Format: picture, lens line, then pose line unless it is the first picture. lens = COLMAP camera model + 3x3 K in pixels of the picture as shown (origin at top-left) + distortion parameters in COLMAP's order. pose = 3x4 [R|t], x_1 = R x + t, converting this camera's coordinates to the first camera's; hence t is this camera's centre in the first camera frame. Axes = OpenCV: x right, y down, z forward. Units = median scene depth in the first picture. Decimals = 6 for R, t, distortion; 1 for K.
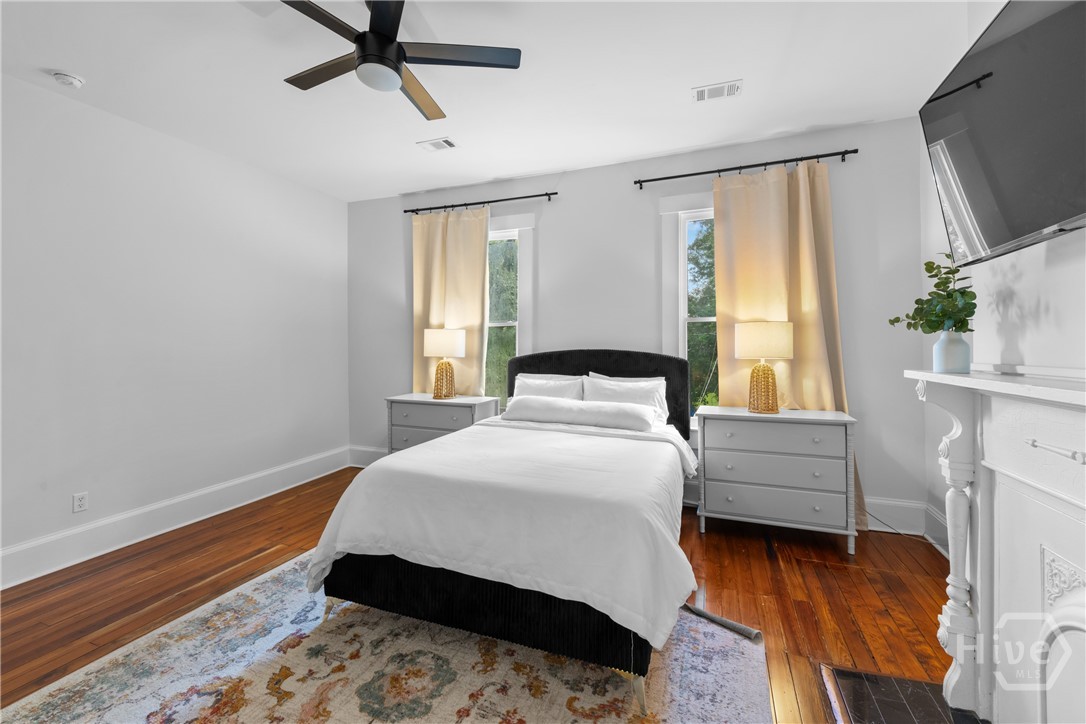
lens RADIAL K [[460.6, 0, 540.6], [0, 460.6, 355.6], [0, 0, 1]] dist [0.002309, -0.000871]
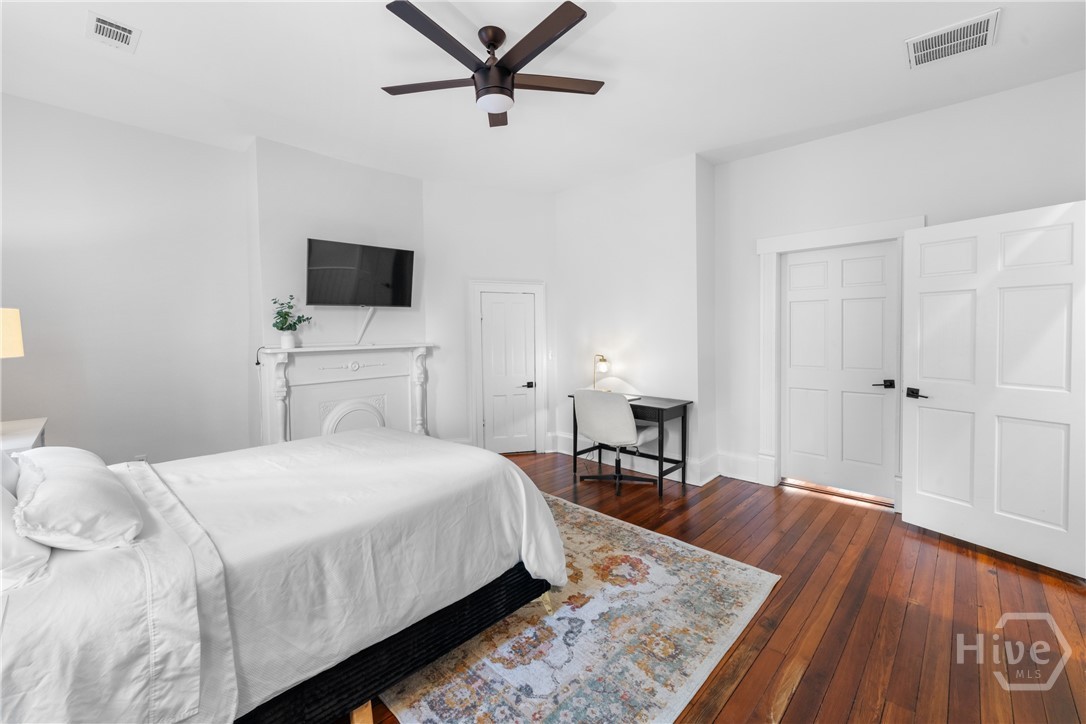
lens RADIAL K [[460.6, 0, 543.6], [0, 460.6, 350.9], [0, 0, 1]] dist [0.002309, -0.000871]
pose [[-0.929056, -0.006385, 0.369883, -0.843427], [0.013137, 0.998651, 0.050236, -0.037084], [-0.369705, 0.051532, -0.927719, 1.958838]]
